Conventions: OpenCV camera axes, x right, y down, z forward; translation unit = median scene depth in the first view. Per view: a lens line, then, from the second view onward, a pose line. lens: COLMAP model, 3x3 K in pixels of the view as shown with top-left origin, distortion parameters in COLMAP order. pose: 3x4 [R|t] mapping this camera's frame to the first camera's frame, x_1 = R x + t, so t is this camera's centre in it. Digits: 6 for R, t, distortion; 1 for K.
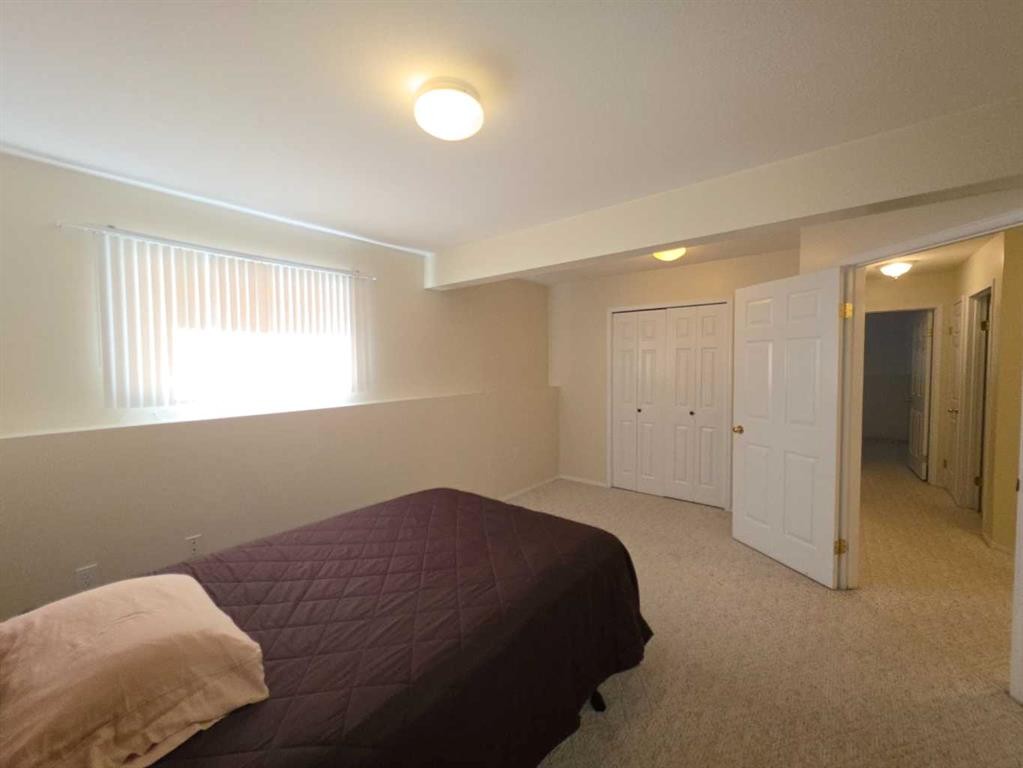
lens RADIAL K [[411.2, 0, 510.4], [0, 411.2, 381.5], [0, 0, 1]] dist [0.000161, 0.000017]
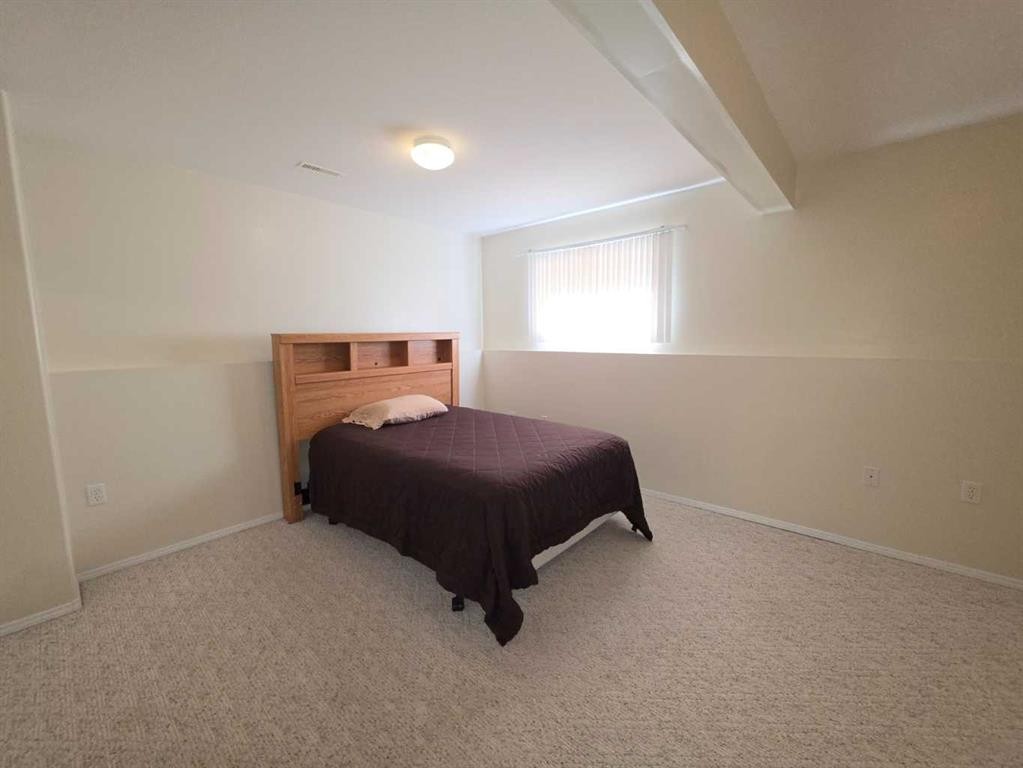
lens RADIAL K [[411.2, 0, 511.1], [0, 411.2, 380.6], [0, 0, 1]] dist [0.000161, 0.000017]
pose [[-0.040380, 0.124195, -0.991436, 0.899734], [-0.035613, 0.991436, 0.125645, 0.003412], [0.998550, 0.040381, -0.035612, 0.821372]]
